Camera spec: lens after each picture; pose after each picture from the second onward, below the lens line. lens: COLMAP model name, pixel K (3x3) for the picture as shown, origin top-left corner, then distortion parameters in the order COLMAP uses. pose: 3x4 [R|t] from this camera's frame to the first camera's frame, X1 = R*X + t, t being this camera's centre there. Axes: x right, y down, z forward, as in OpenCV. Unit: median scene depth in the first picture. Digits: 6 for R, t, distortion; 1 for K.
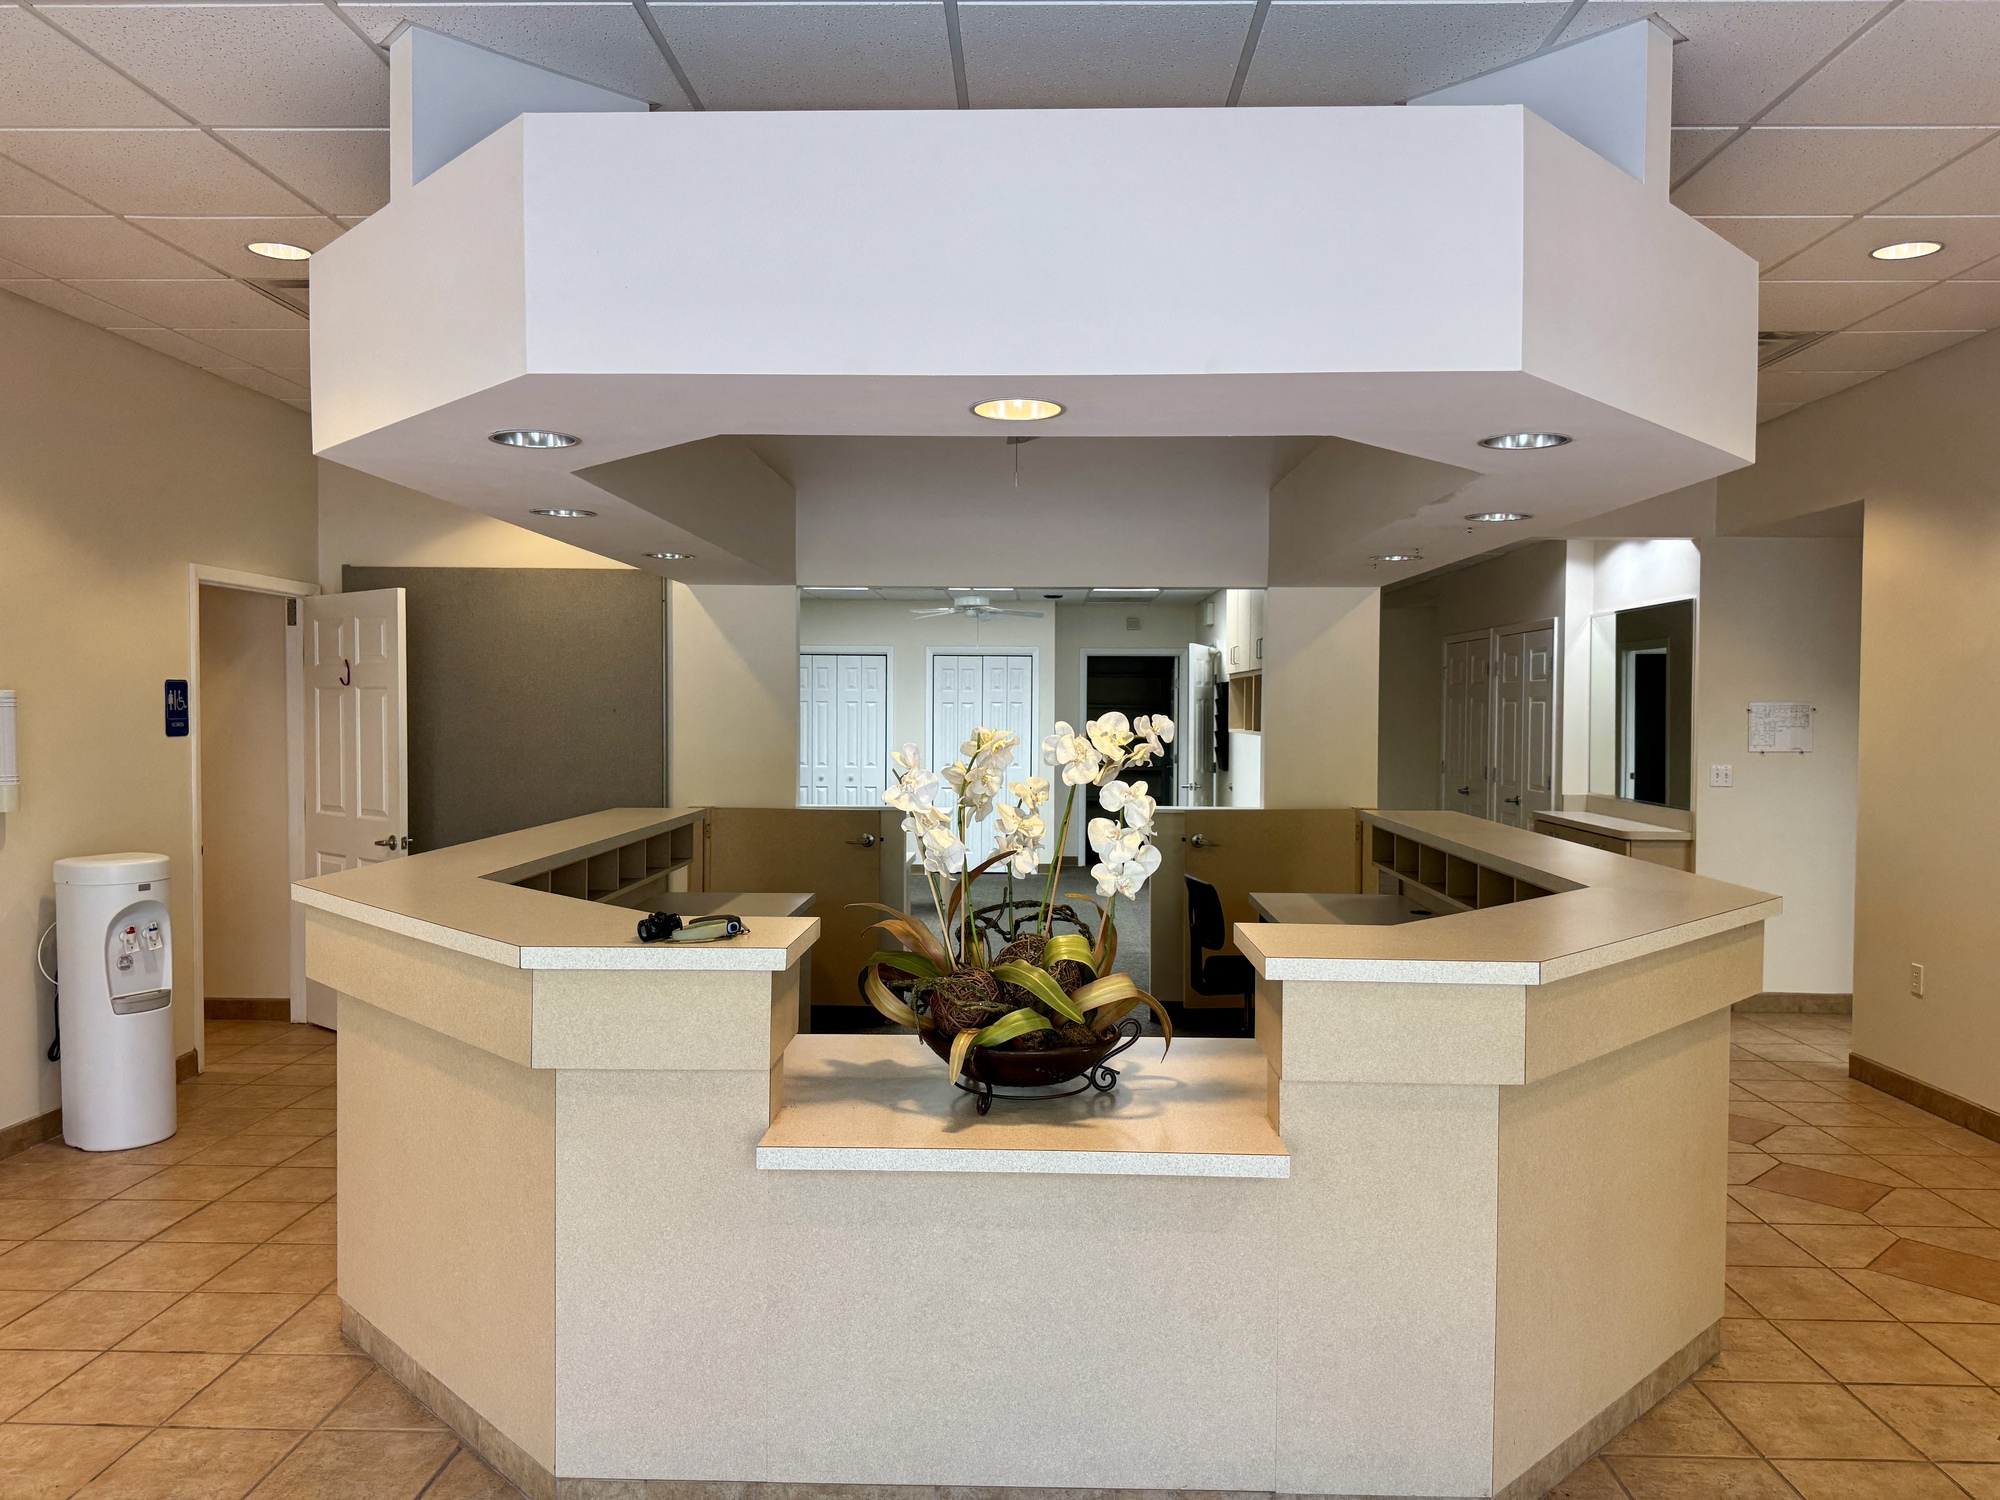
lens RADIAL K [[1418.8, 0, 1009.3], [0, 1418.8, 745.8], [0, 0, 1]] dist [0.015044, -0.010427]
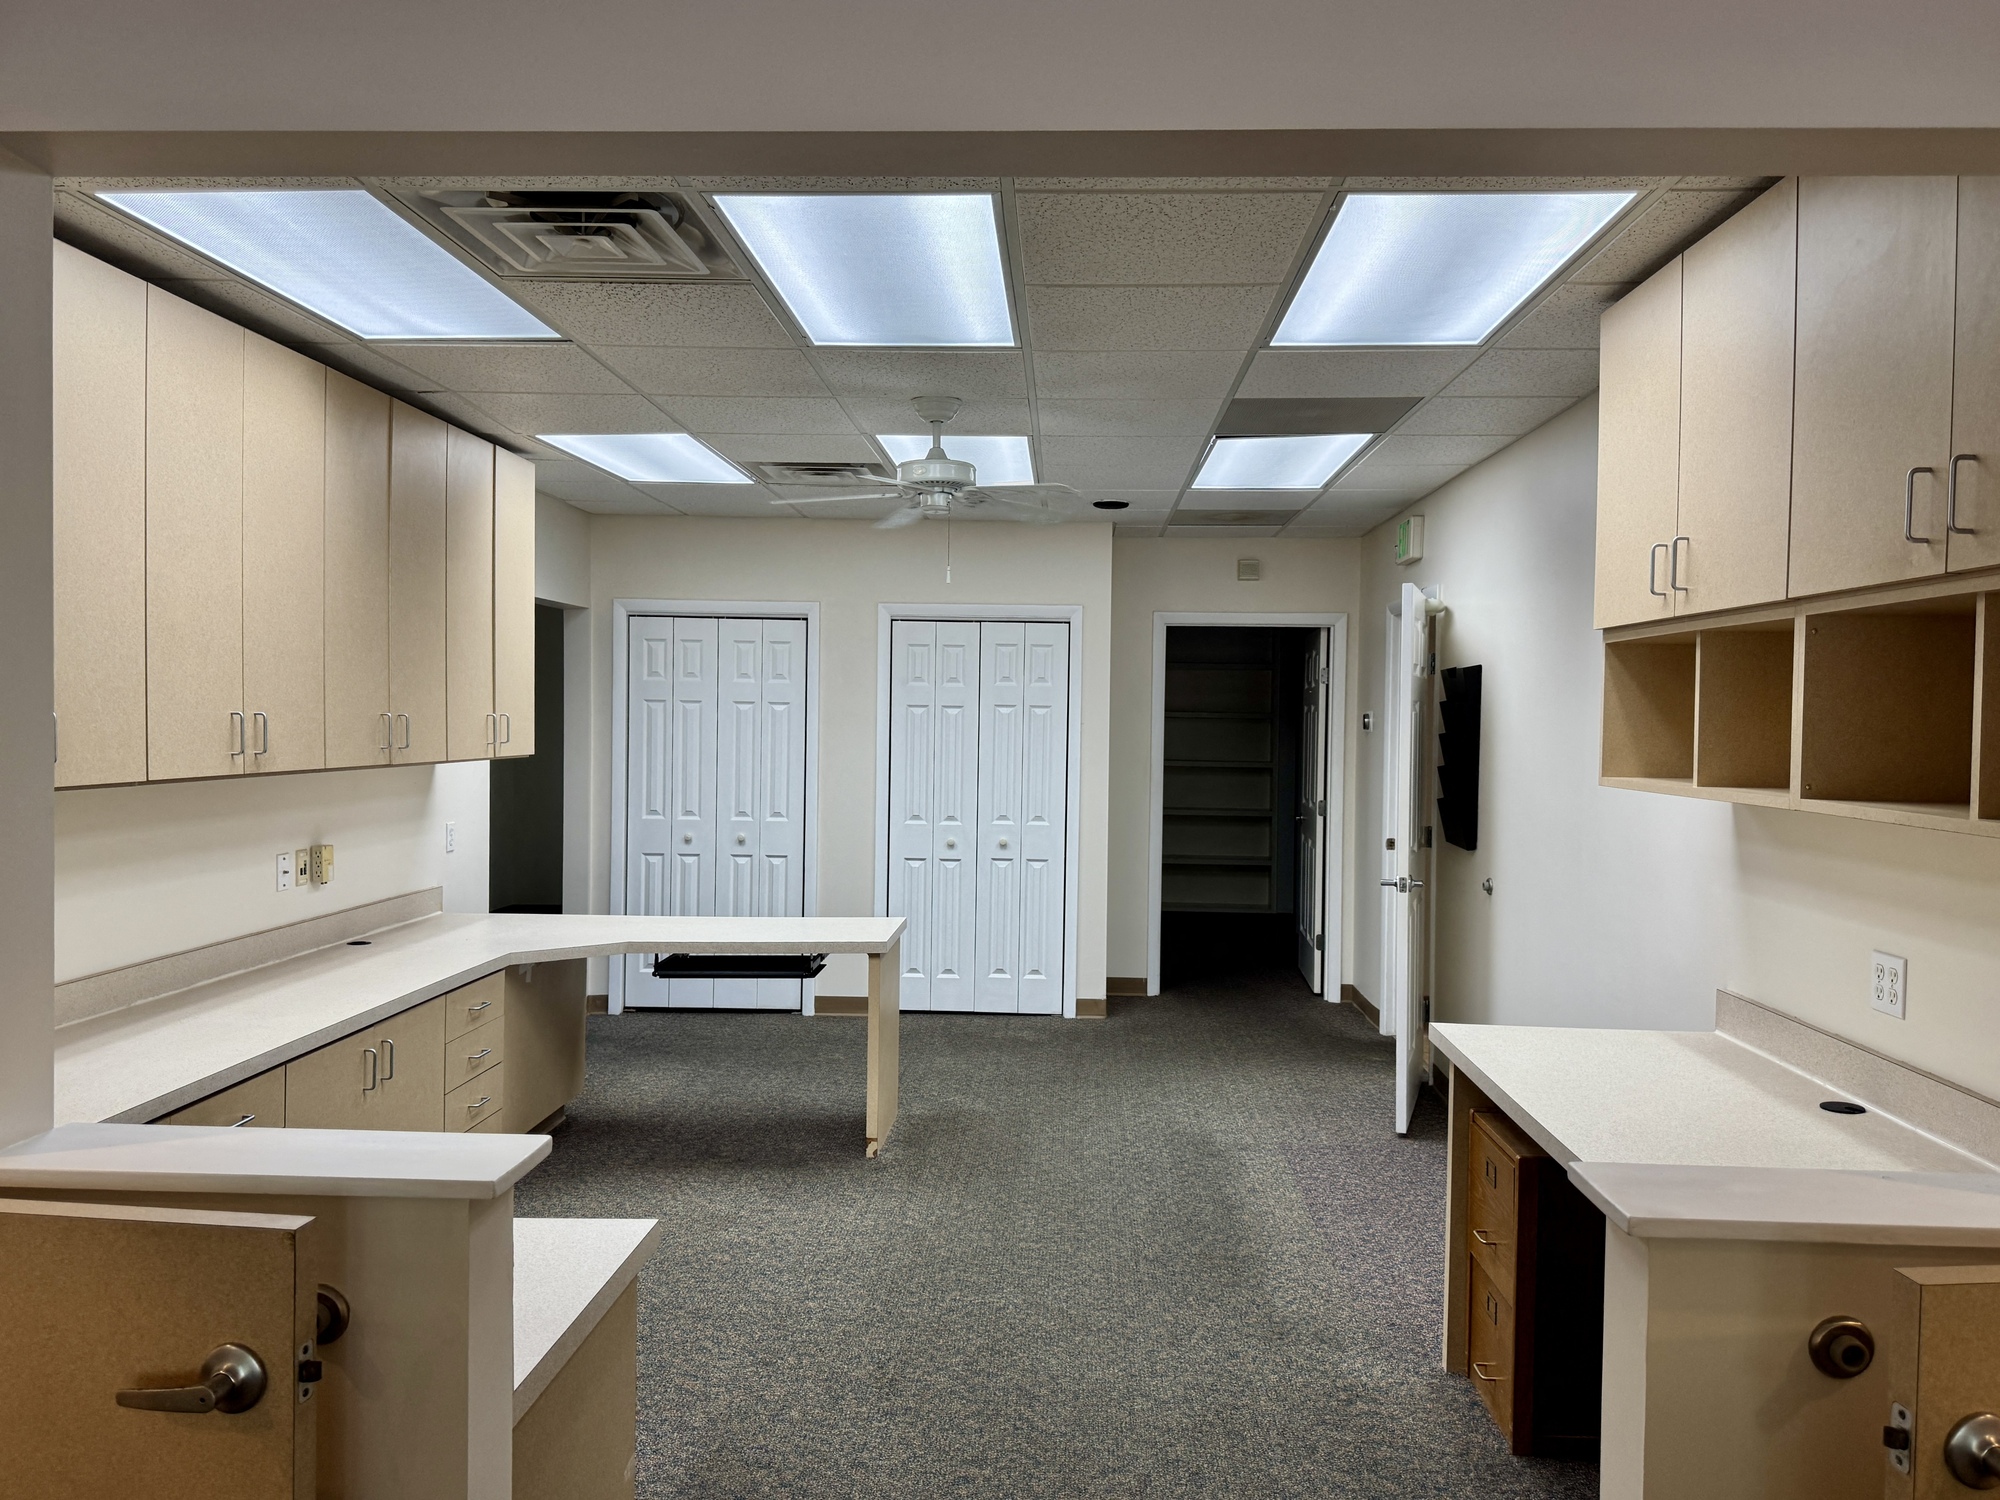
lens RADIAL K [[1502.4, 0, 1010.4], [0, 1502.4, 748.3], [0, 0, 1]] dist [0.125169, -0.248096]
pose [[0.999717, 0.009052, -0.021989, 0.013995], [-0.009166, 0.999945, -0.005073, -0.024357], [0.021942, 0.005273, 0.999745, 0.914889]]
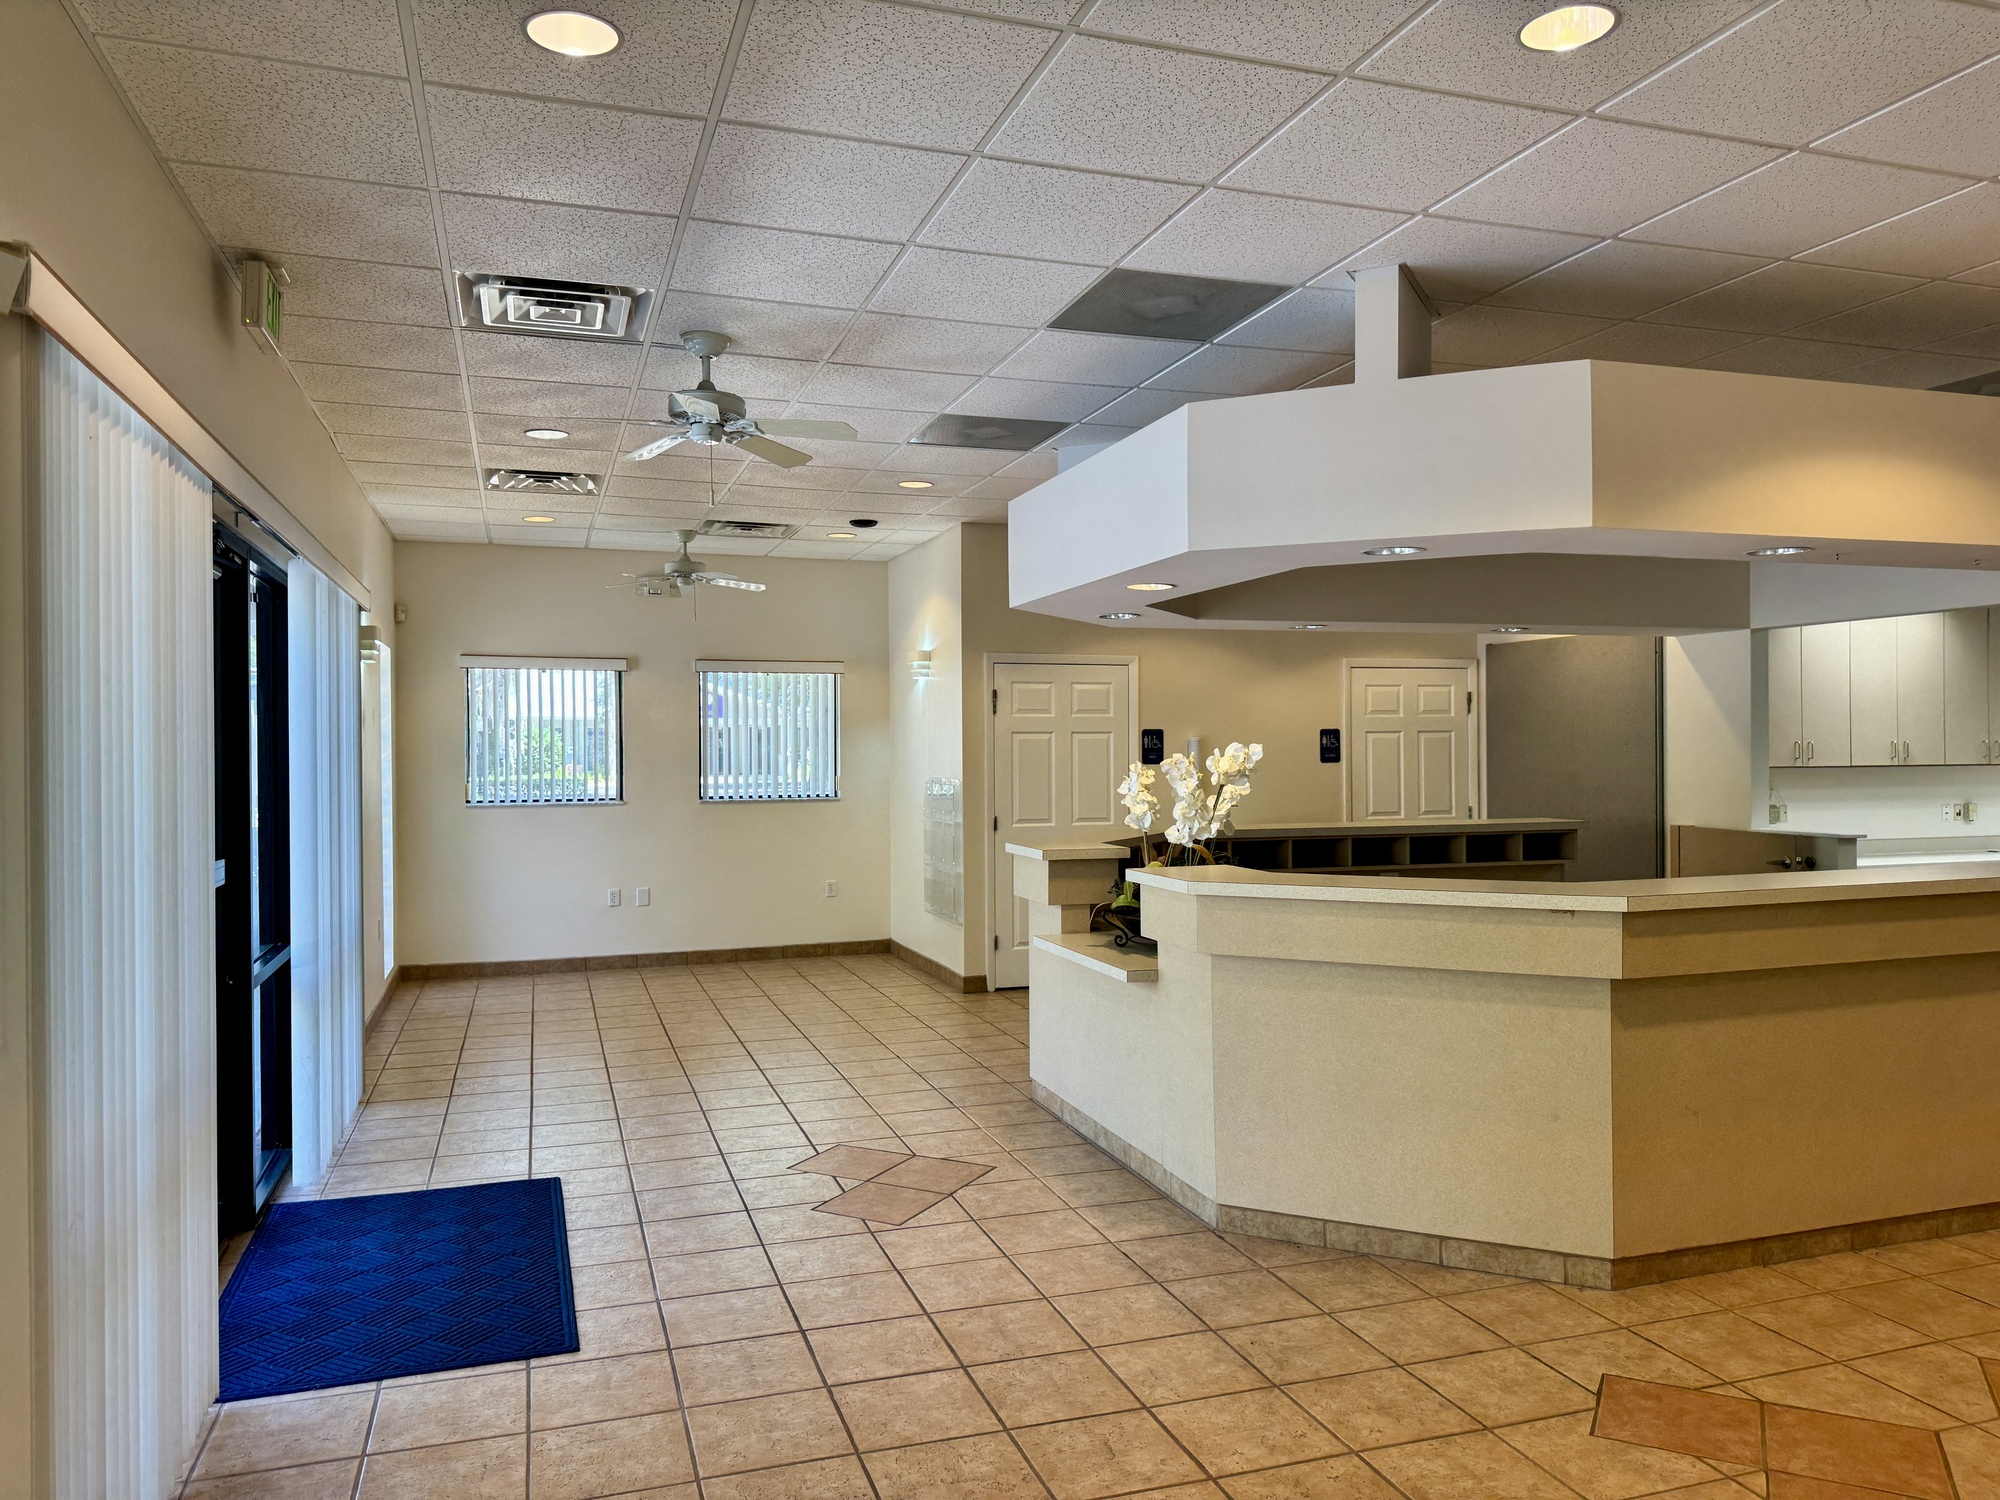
lens RADIAL K [[1418.8, 0, 1009.3], [0, 1418.8, 745.8], [0, 0, 1]] dist [0.015044, -0.010427]
pose [[0.340979, -0.009987, -0.940018, 0.835168], [-0.015876, 0.999740, -0.016381, 0.006491], [0.939937, 0.020510, 0.340732, 0.081865]]
